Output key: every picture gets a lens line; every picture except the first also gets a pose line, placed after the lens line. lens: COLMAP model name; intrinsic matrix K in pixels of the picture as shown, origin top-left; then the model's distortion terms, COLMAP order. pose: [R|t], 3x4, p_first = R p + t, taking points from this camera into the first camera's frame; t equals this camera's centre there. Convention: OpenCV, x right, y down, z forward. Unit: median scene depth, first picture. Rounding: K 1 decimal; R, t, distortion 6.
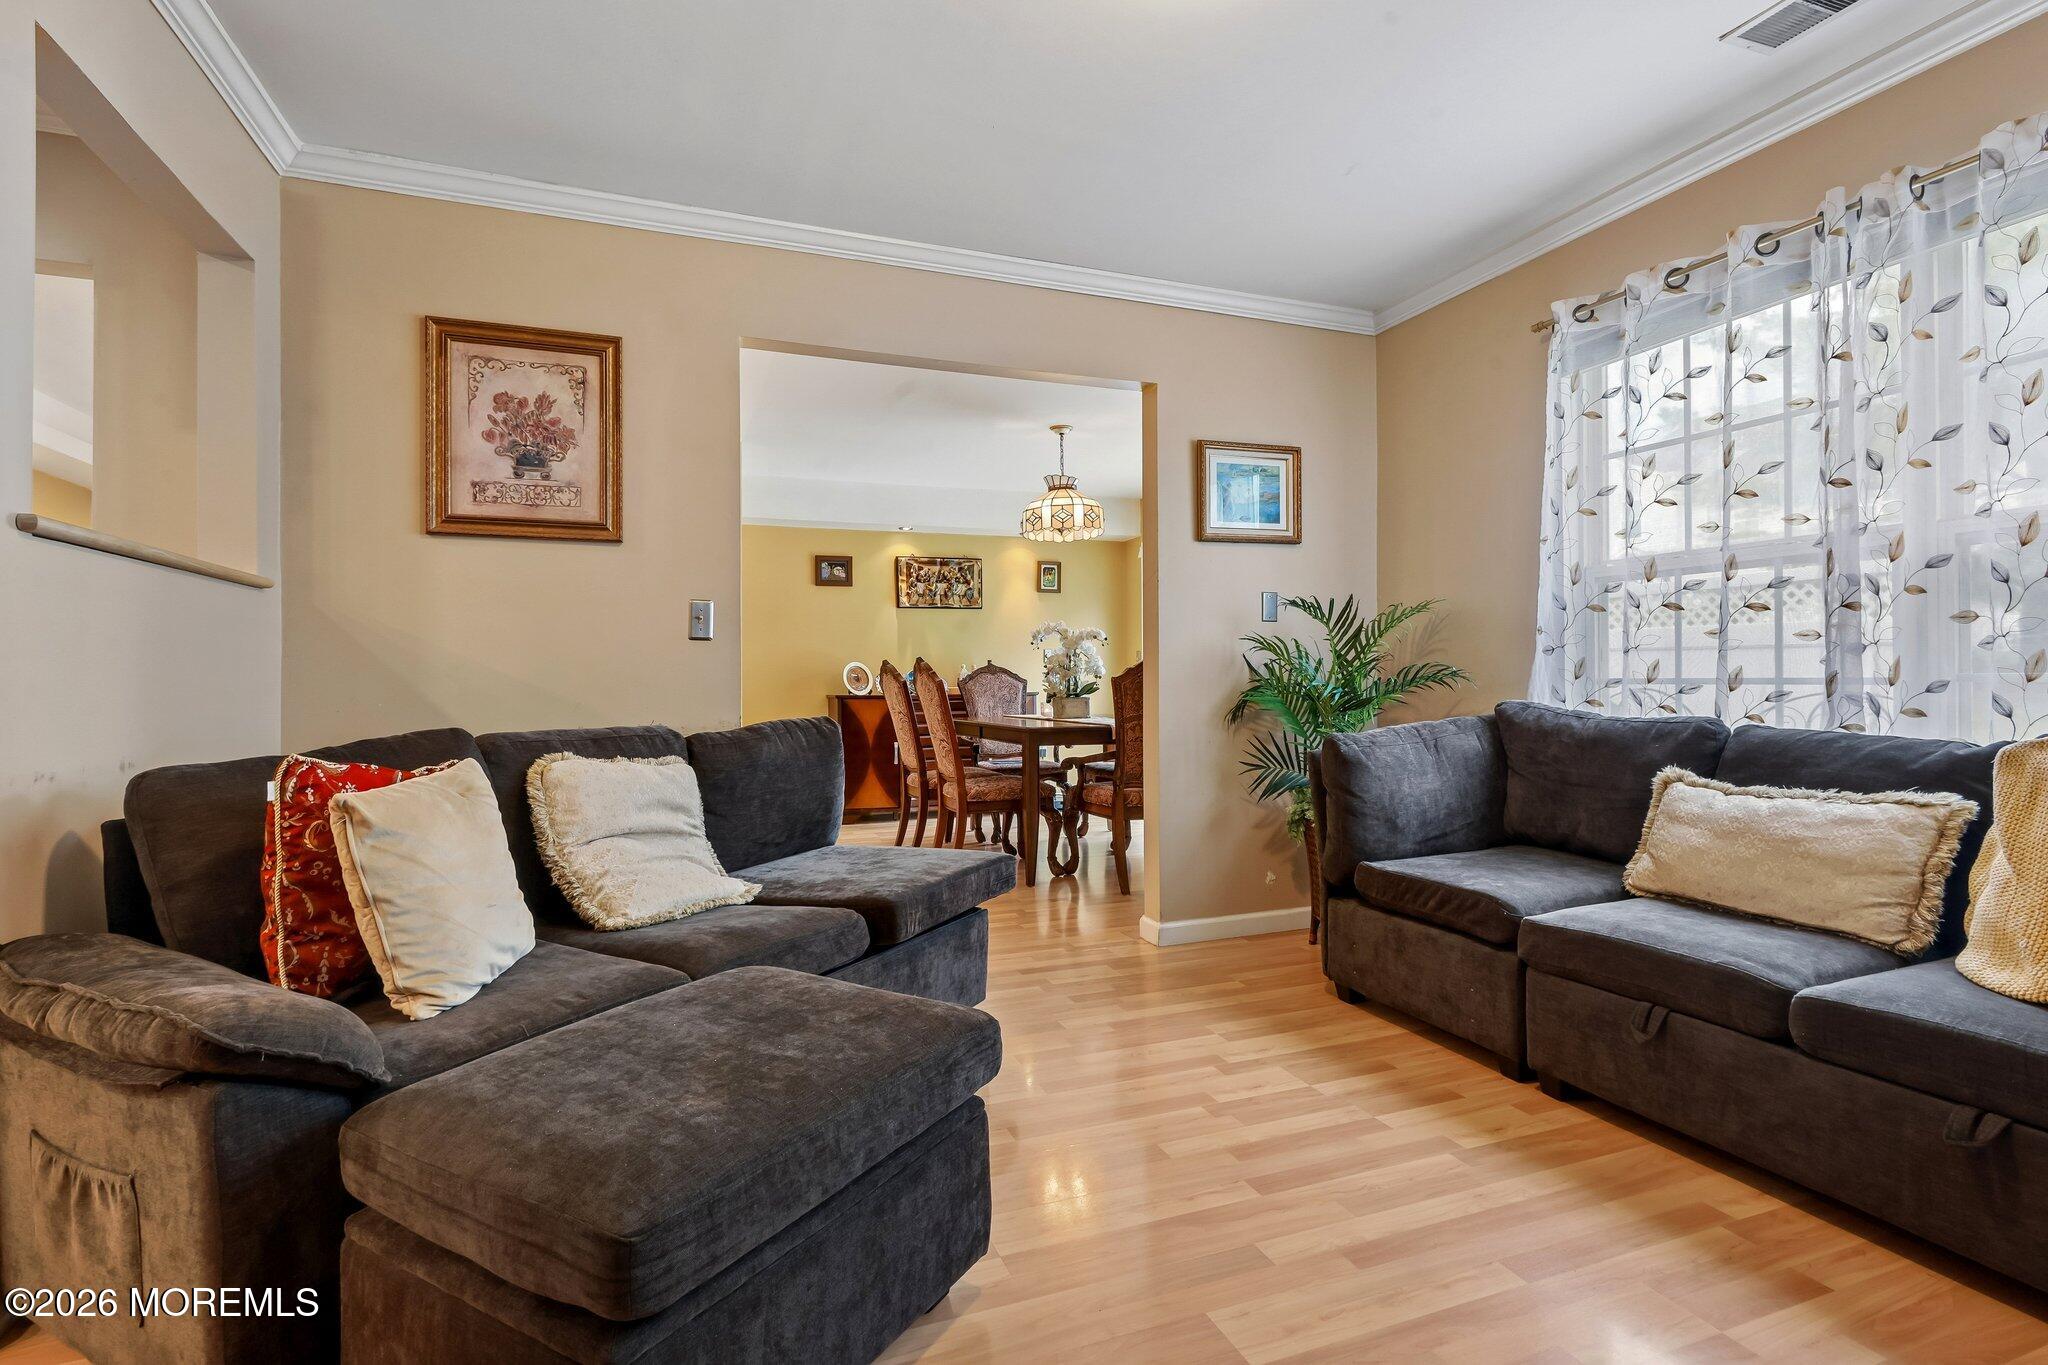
lens RADIAL K [[966.7, 0, 1021.0], [0, 966.7, 697.1], [0, 0, 1]] dist [-0.004088, -0.000279]
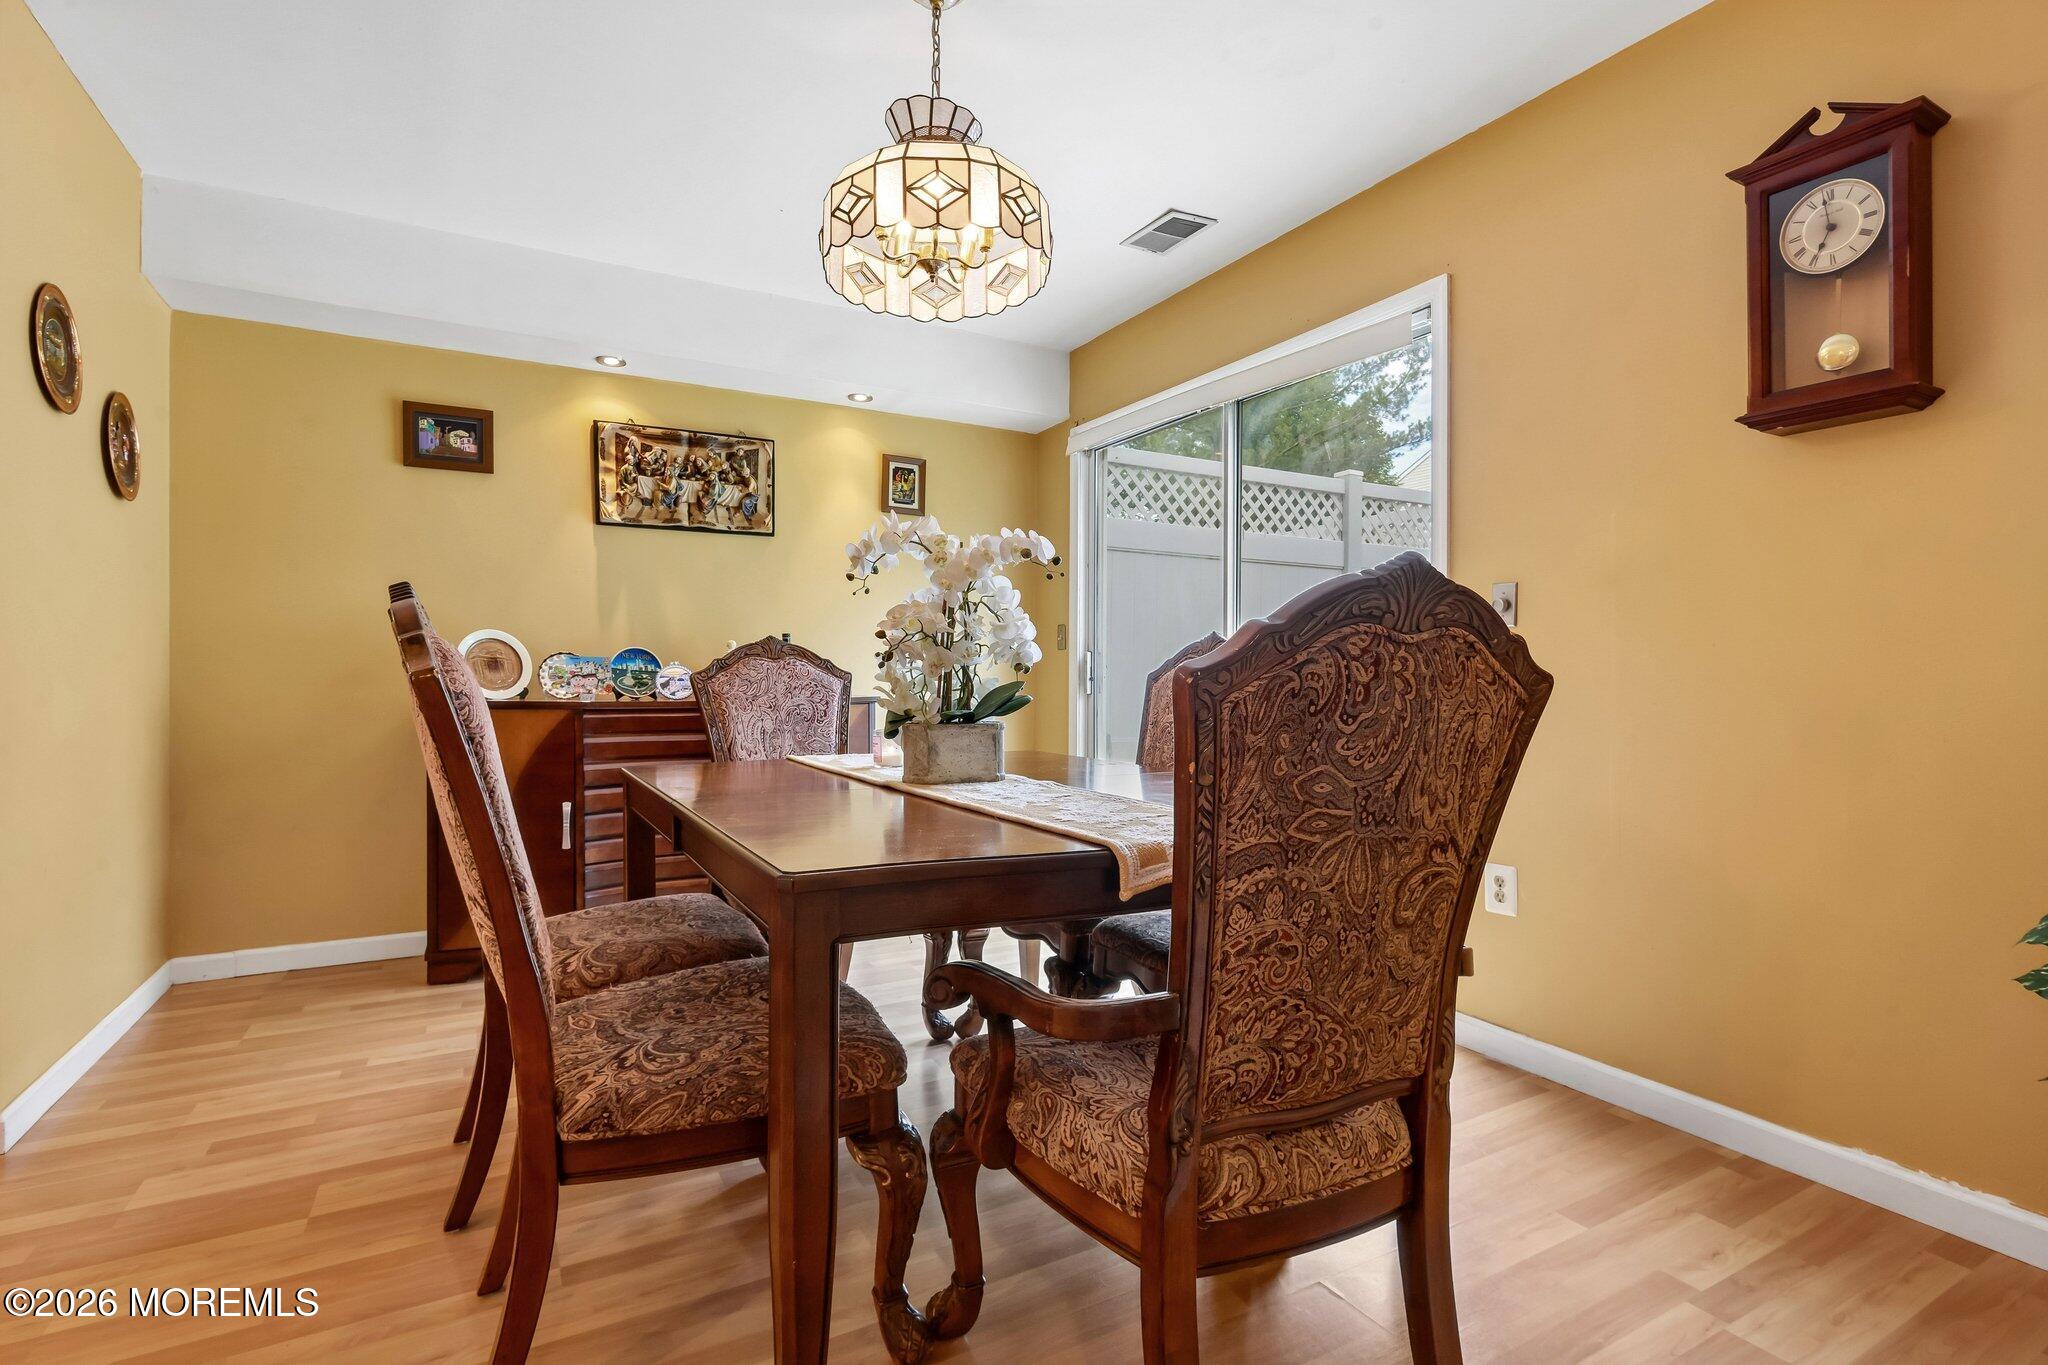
lens RADIAL K [[966.7, 0, 1028.7], [0, 966.7, 686.0], [0, 0, 1]] dist [-0.004088, -0.000279]
pose [[0.987988, 0.013283, 0.153957, 0.017974], [-0.012765, 0.999909, -0.004351, -0.009401], [-0.154001, 0.002334, 0.988068, 0.482997]]
